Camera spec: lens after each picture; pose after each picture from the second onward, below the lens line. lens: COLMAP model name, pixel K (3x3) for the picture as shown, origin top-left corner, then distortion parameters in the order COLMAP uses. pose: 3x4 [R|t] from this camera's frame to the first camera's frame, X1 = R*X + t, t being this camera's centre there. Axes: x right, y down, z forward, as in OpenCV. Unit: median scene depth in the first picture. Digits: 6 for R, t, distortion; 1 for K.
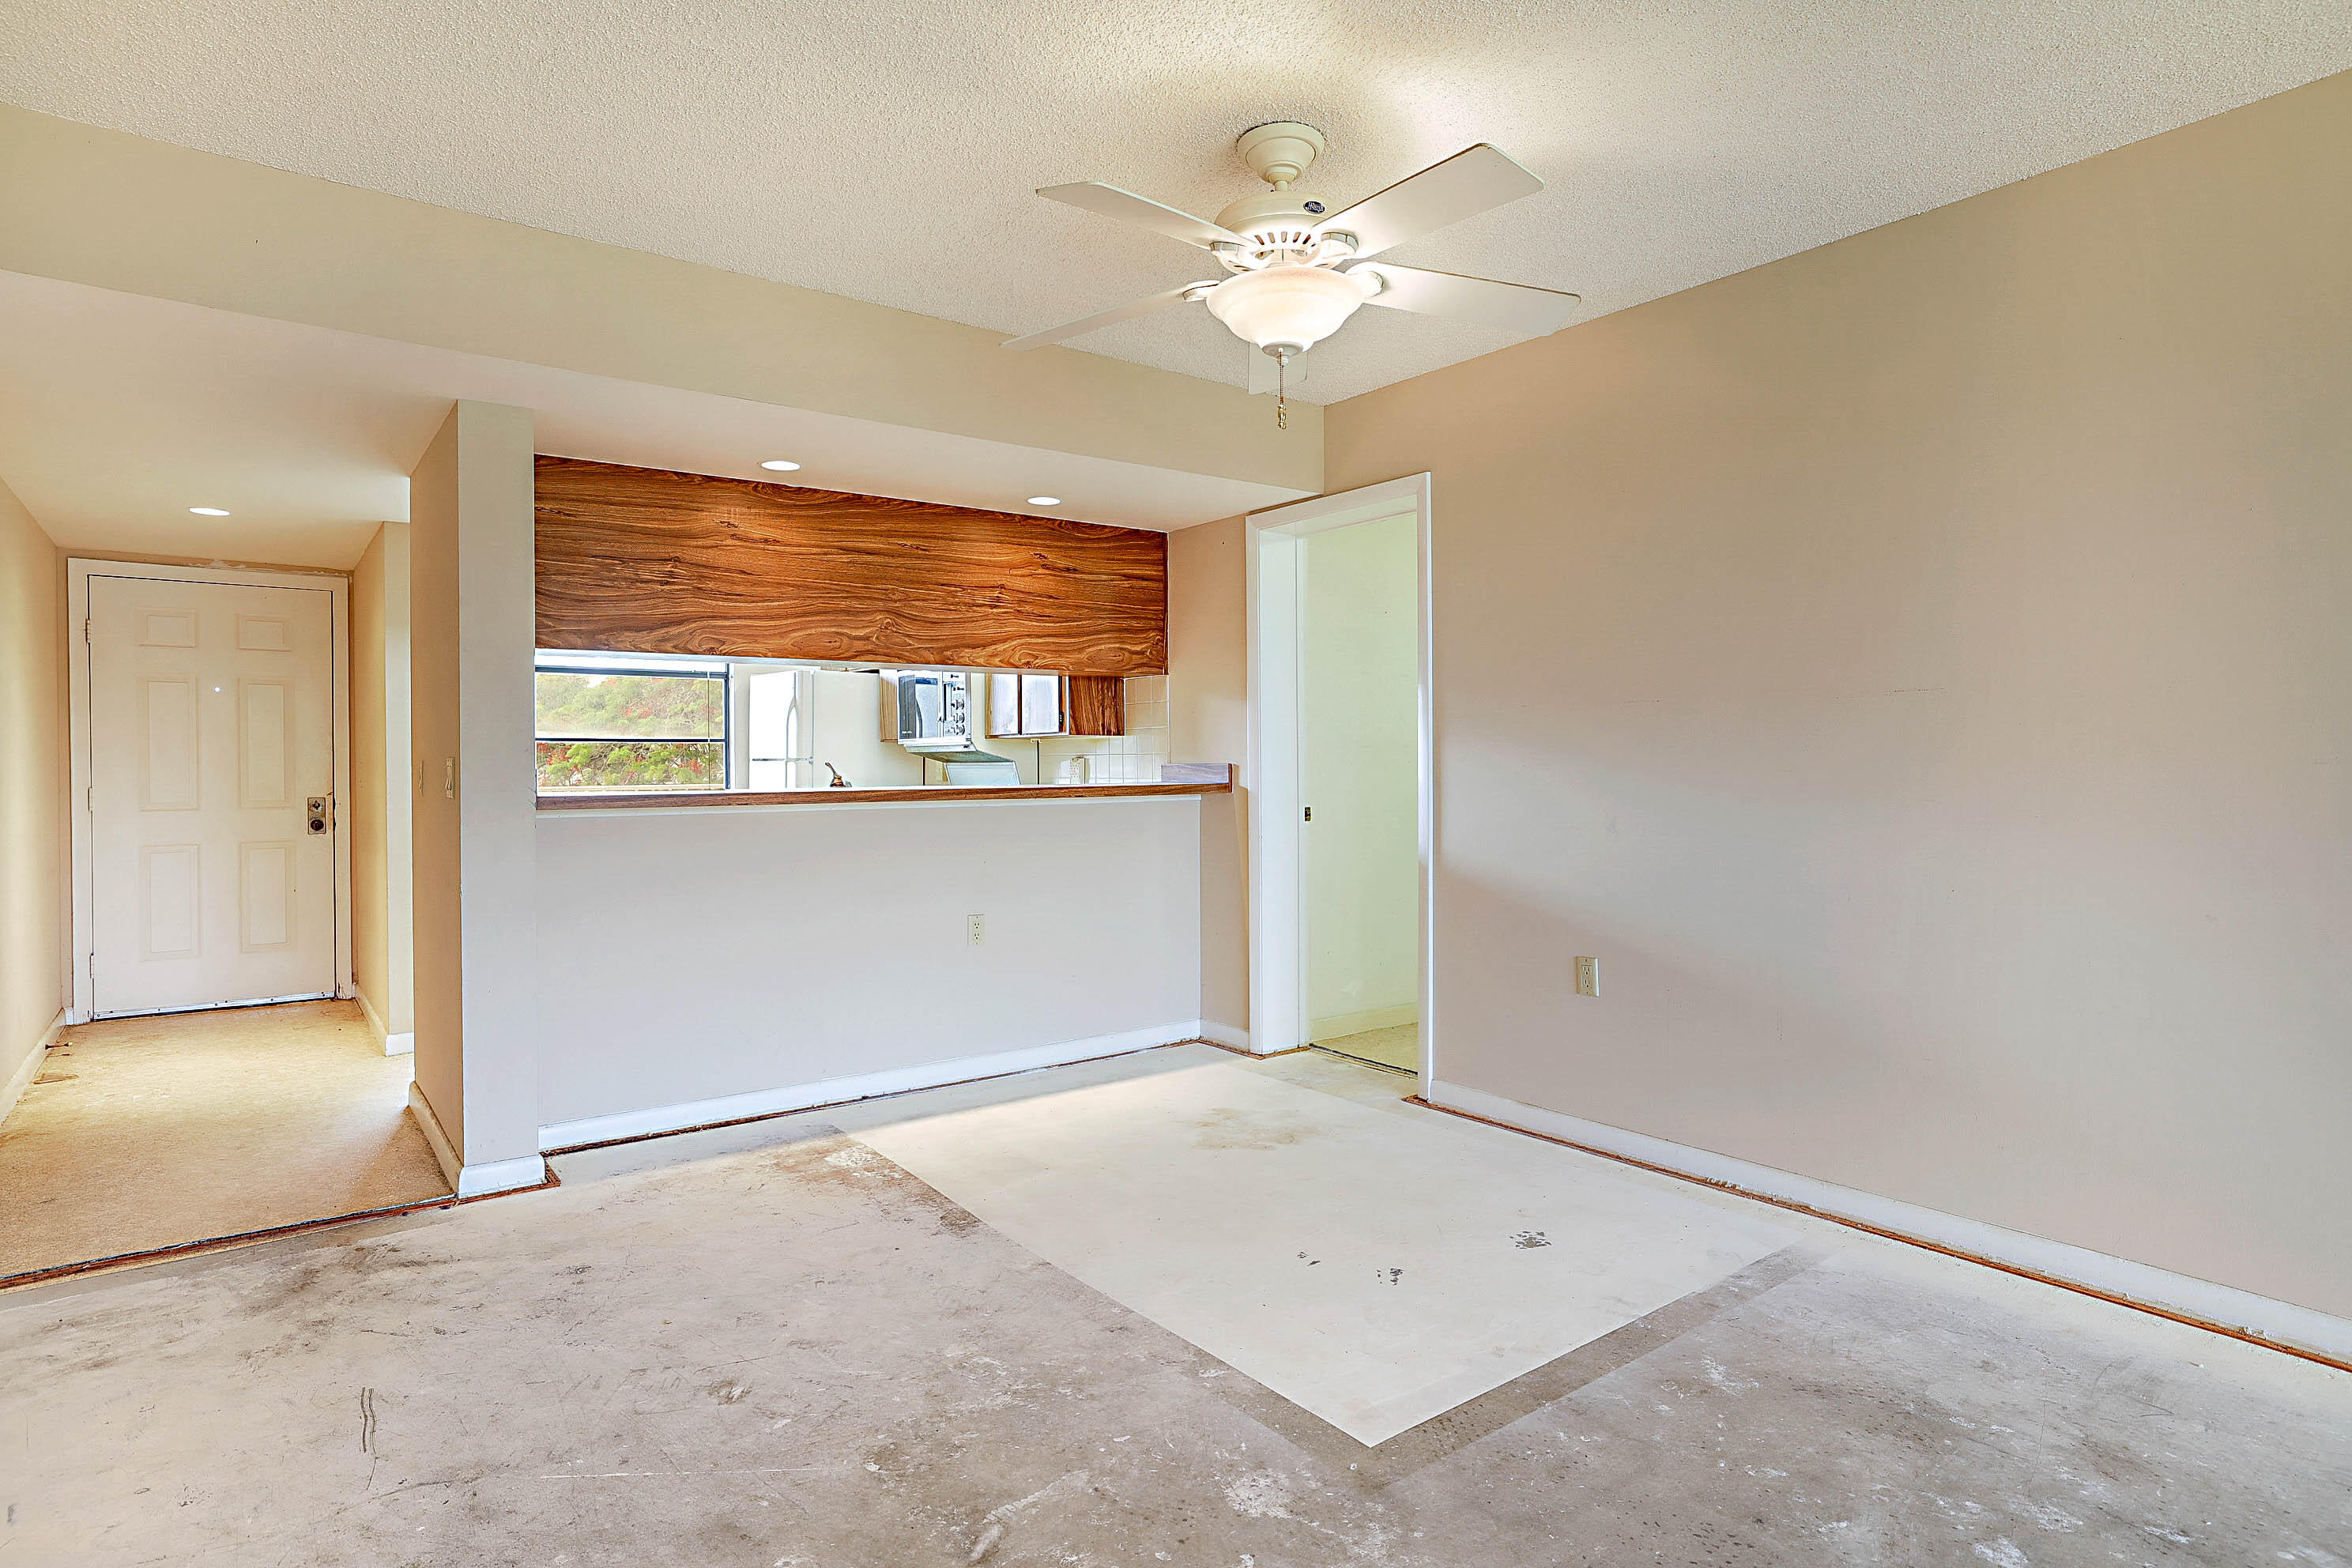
lens RADIAL K [[1256.4, 0, 1178.1], [0, 1256.4, 771.8], [0, 0, 1]] dist [-0.022810, 0.012998]
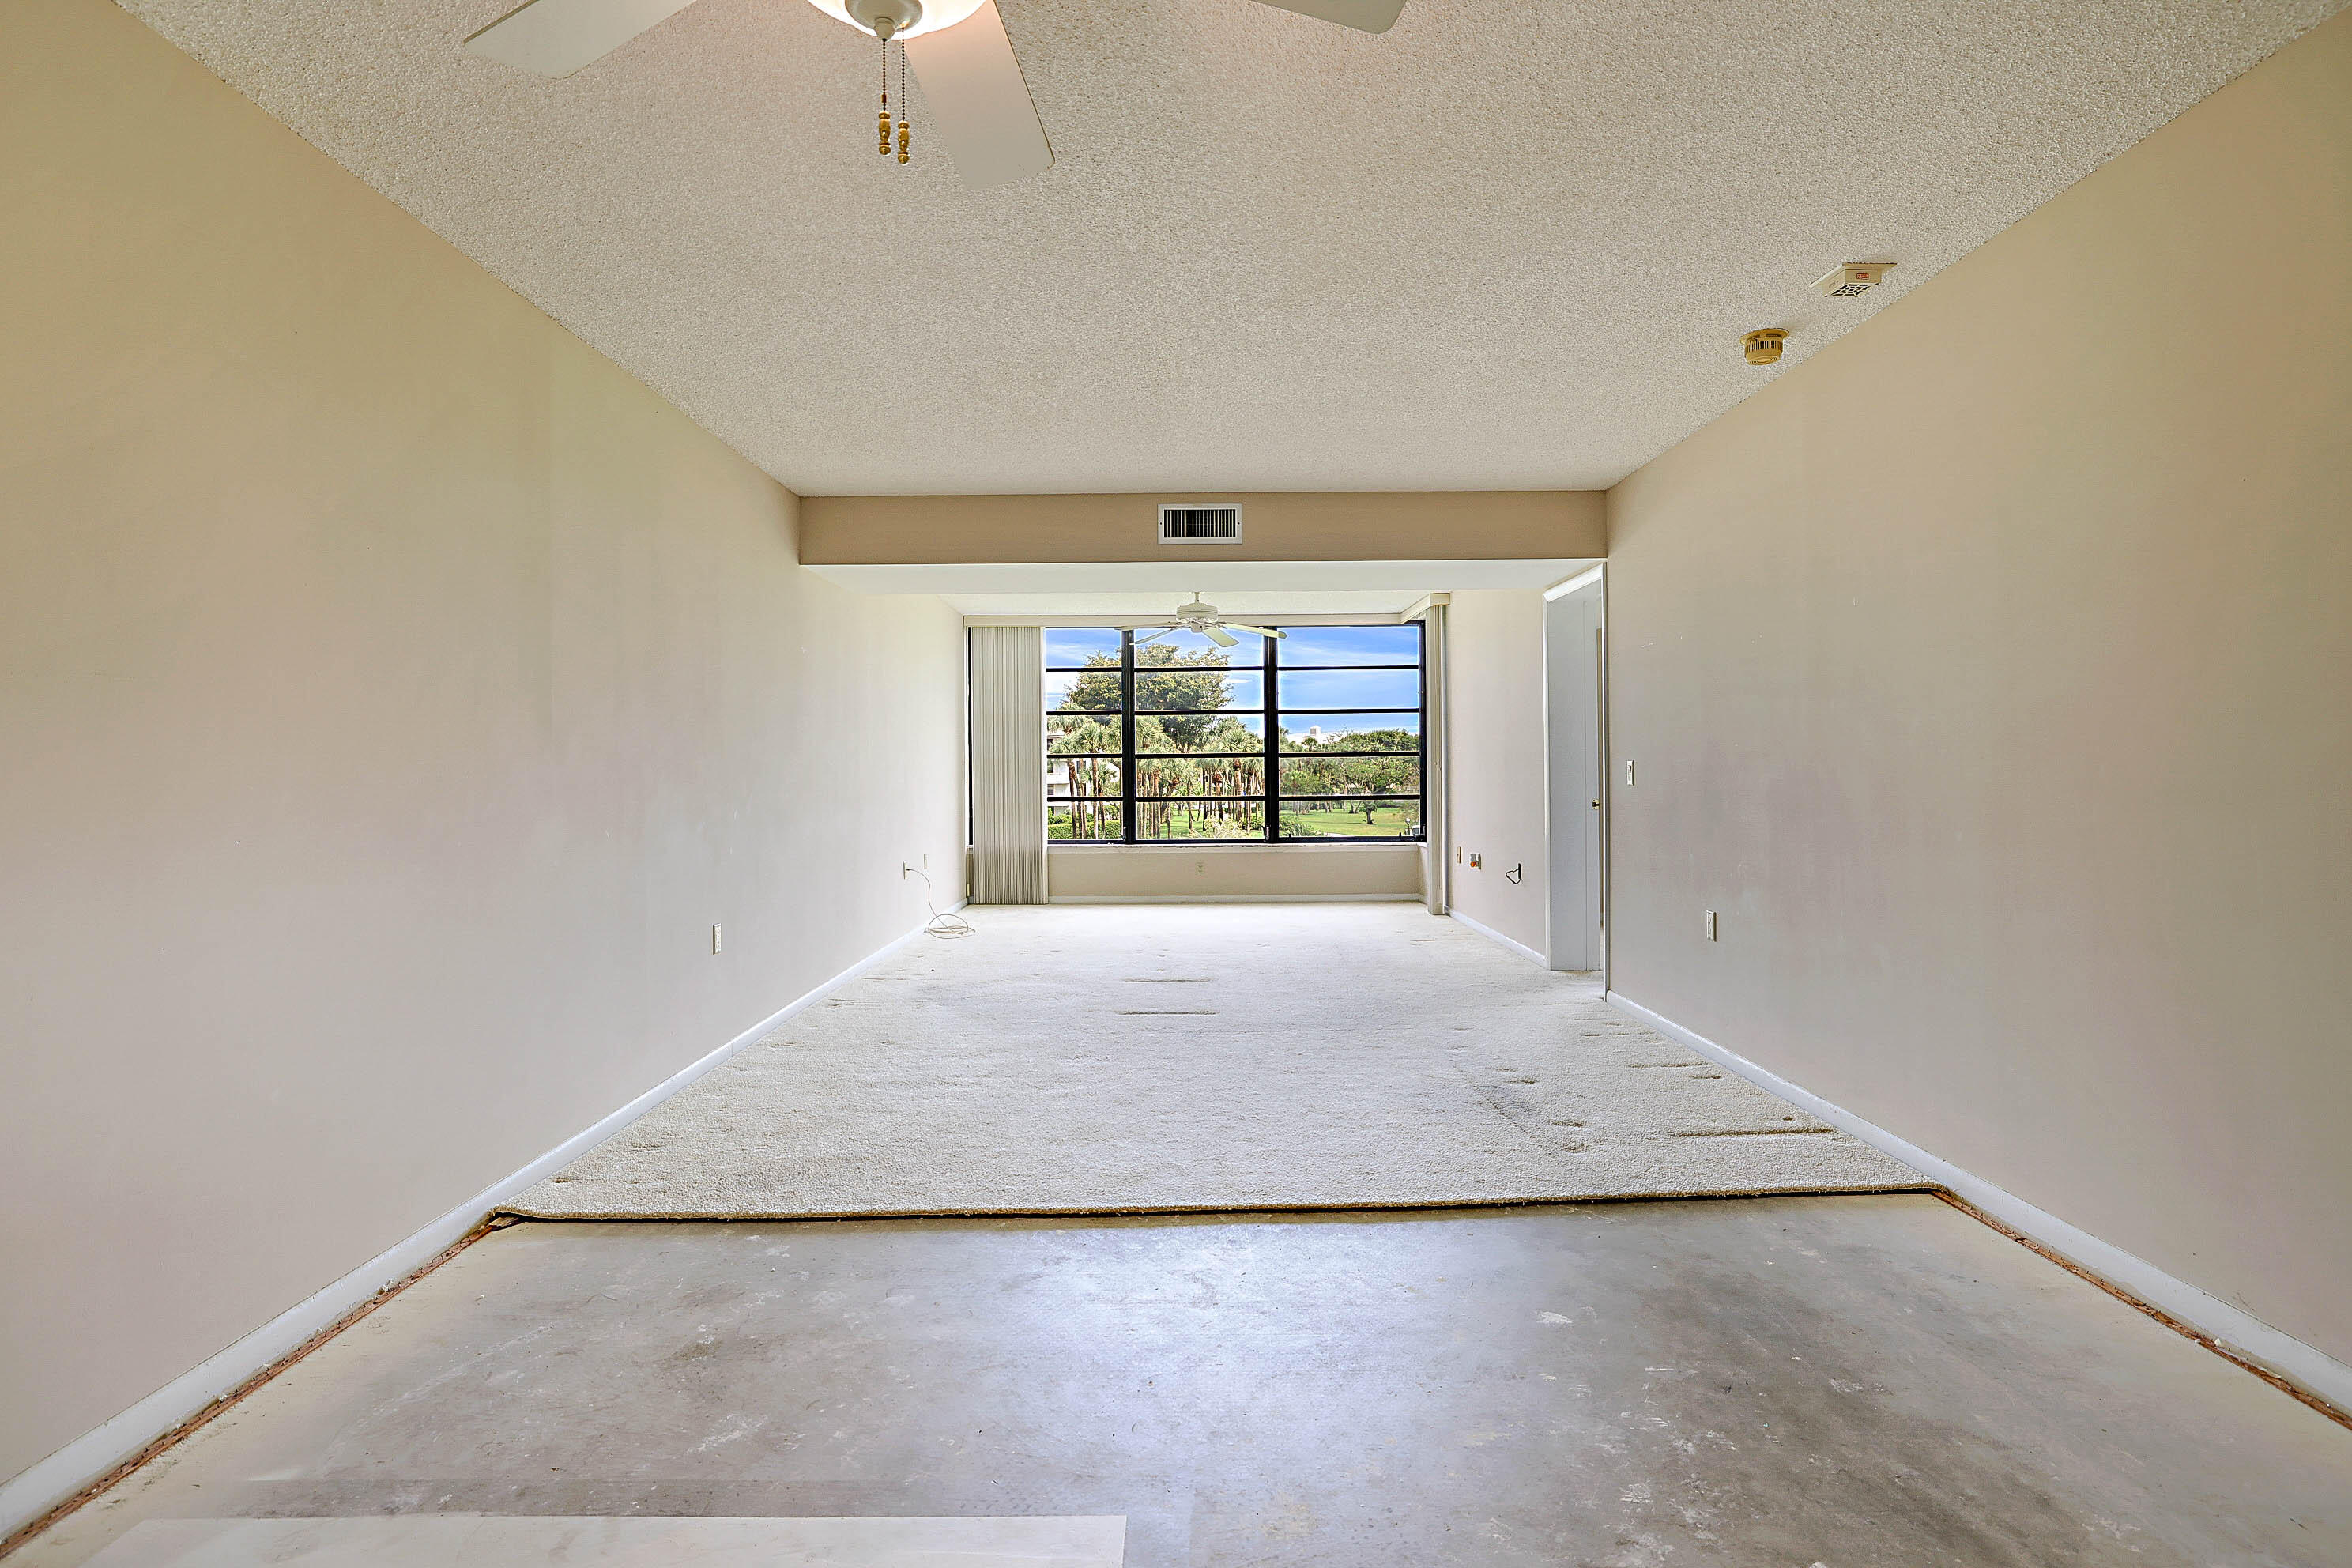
lens RADIAL K [[1195.8, 0, 1173.0], [0, 1195.8, 773.3], [0, 0, 1]] dist [-0.035342, 0.023250]
pose [[-0.795437, 0.007715, 0.605987, -0.243926], [0.015058, 0.999862, 0.007036, -0.005149], [-0.605849, 0.014721, -0.795443, 1.006309]]
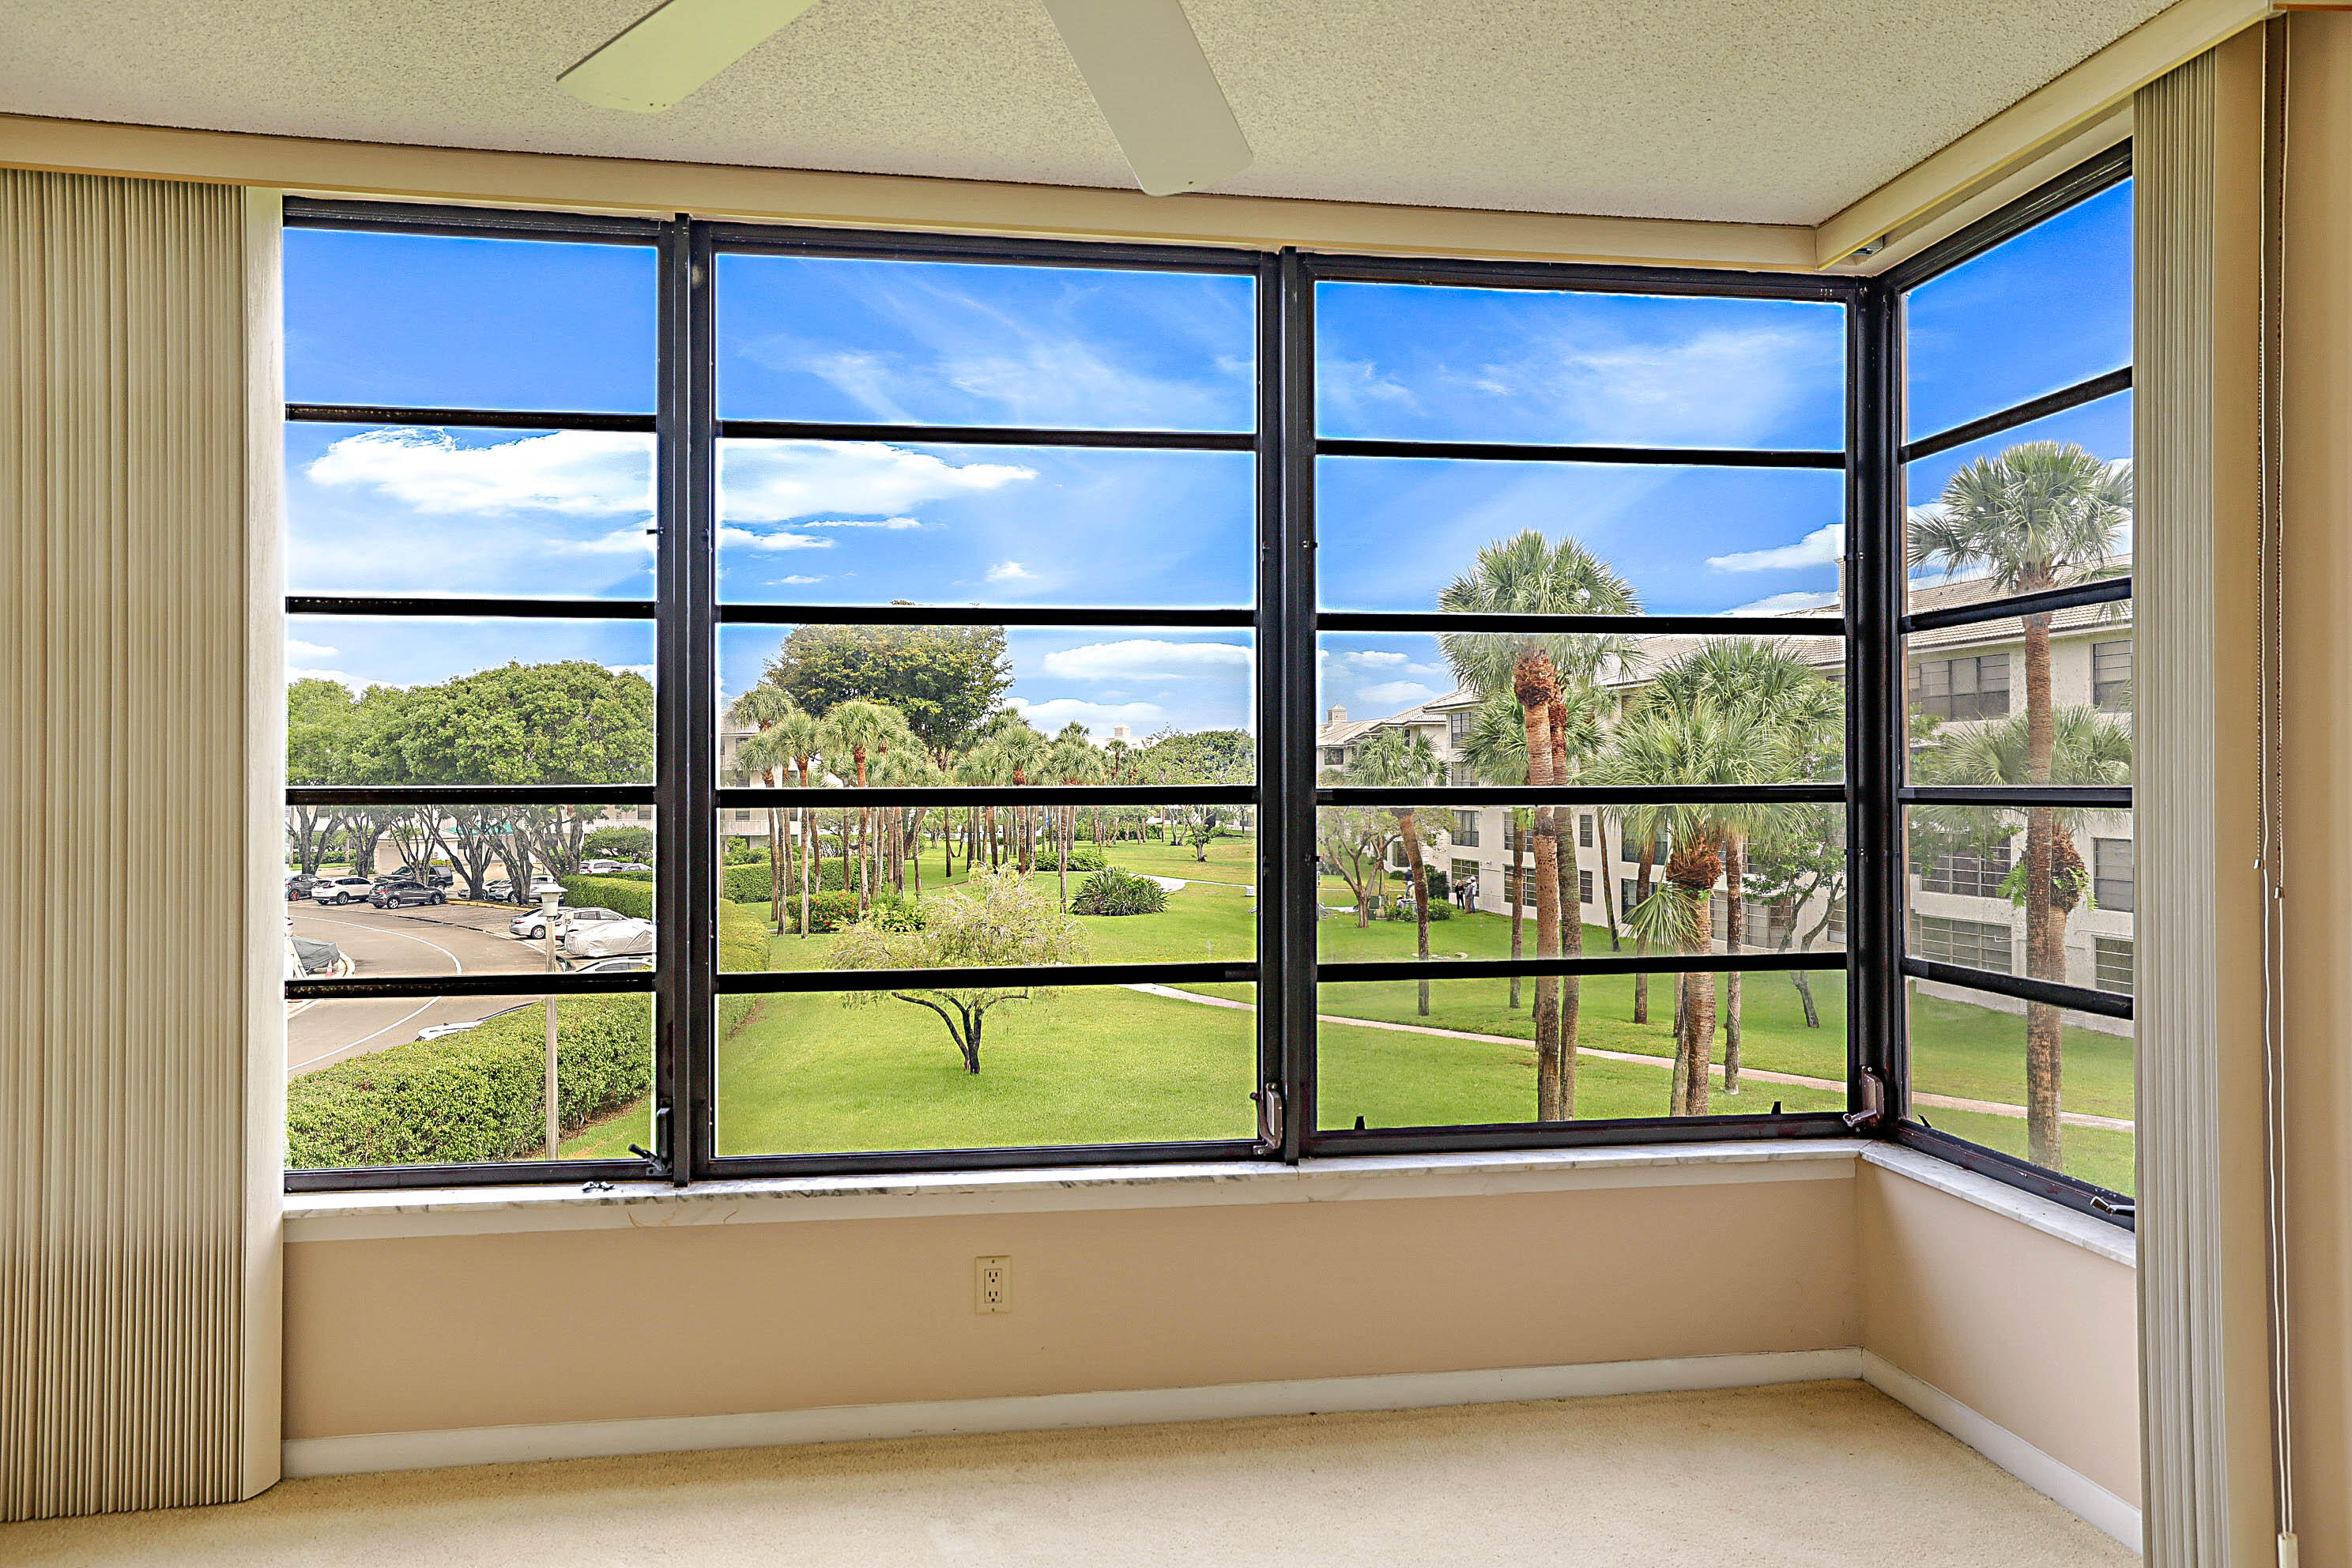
lens RADIAL K [[1610.3, 0, 1158.8], [0, 1610.3, 759.0], [0, 0, 1]] dist [0.025311, 0.017091]
pose [[-0.874313, 0.010585, 0.485247, 0.950935], [0.006985, 0.999933, -0.009228, -0.040134], [-0.485312, -0.004679, -0.874329, -0.605370]]
